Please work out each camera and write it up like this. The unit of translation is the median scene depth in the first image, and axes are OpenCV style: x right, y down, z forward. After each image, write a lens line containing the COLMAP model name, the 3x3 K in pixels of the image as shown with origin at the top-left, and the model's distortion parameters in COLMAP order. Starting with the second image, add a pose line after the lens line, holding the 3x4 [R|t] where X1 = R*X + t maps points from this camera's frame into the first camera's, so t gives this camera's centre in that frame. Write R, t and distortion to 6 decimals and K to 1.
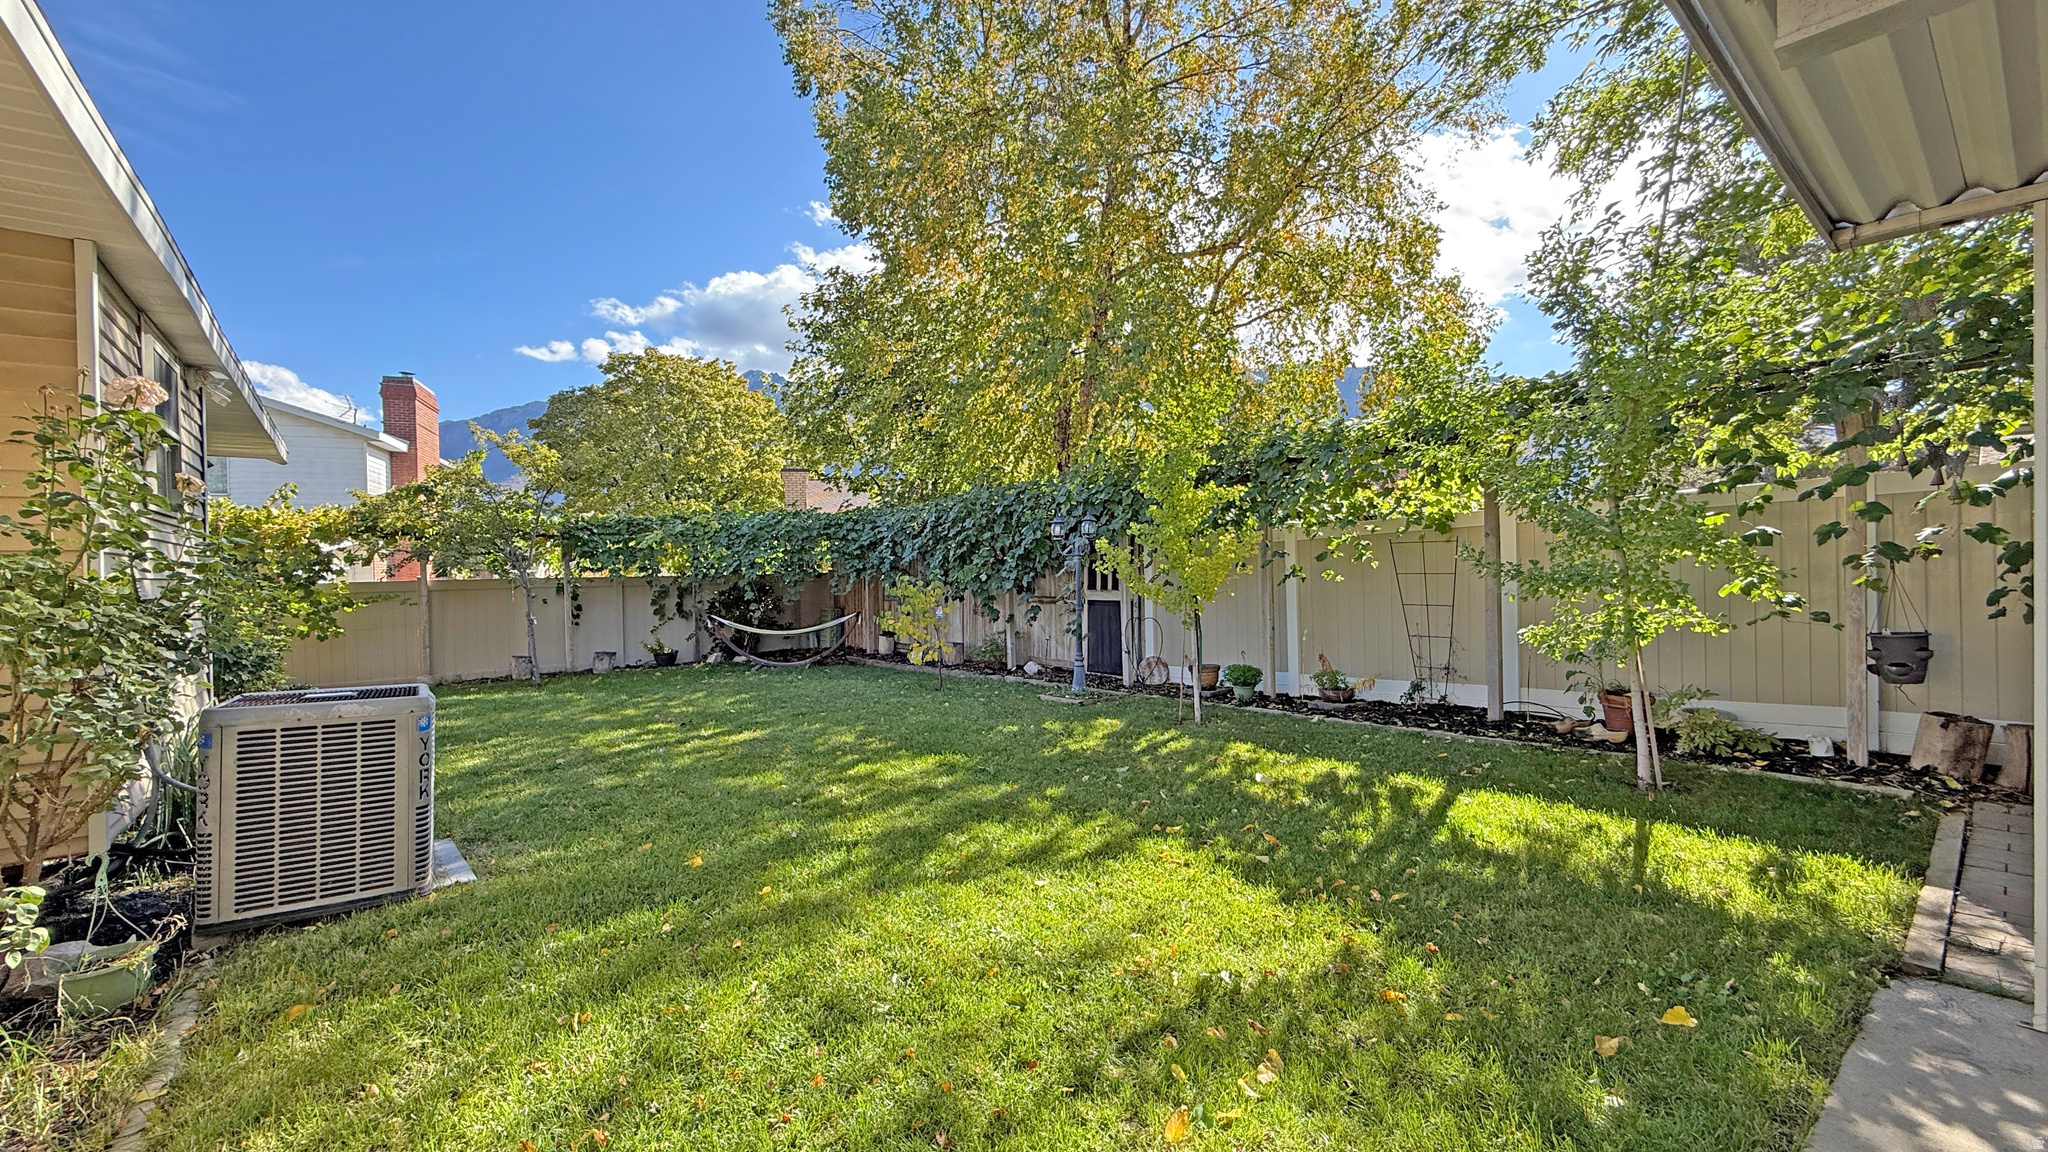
lens RADIAL K [[817.4, 0, 1020.9], [0, 817.4, 571.5], [0, 0, 1]] dist [0.001194, 0.000150]
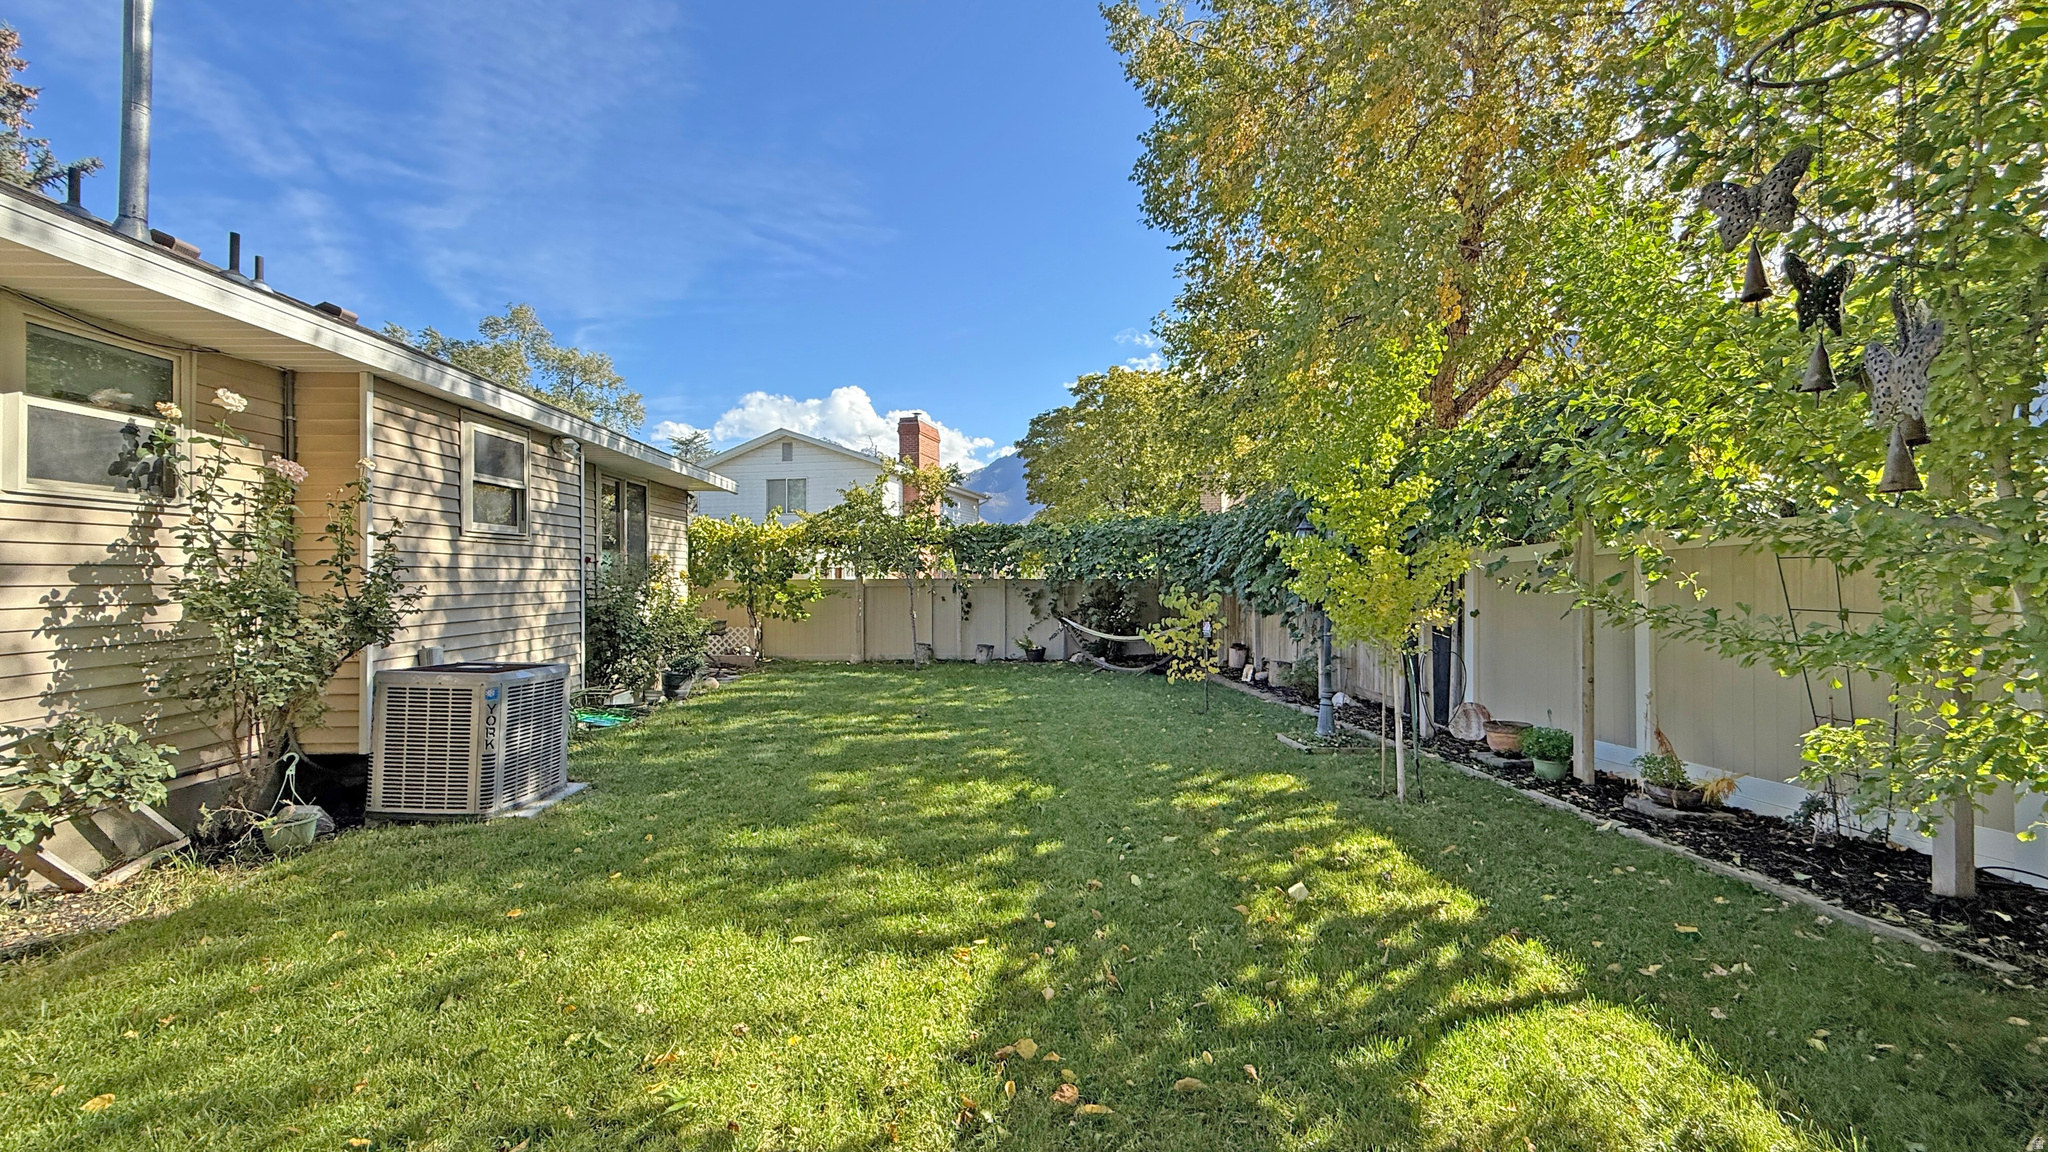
lens RADIAL K [[817.4, 0, 1025.7], [0, 817.4, 578.2], [0, 0, 1]] dist [0.001194, 0.000150]
pose [[0.812530, 0.021797, -0.582512, 0.336456], [-0.017697, 0.999762, 0.012725, -0.016734], [0.582651, -0.000030, 0.812722, 0.184007]]
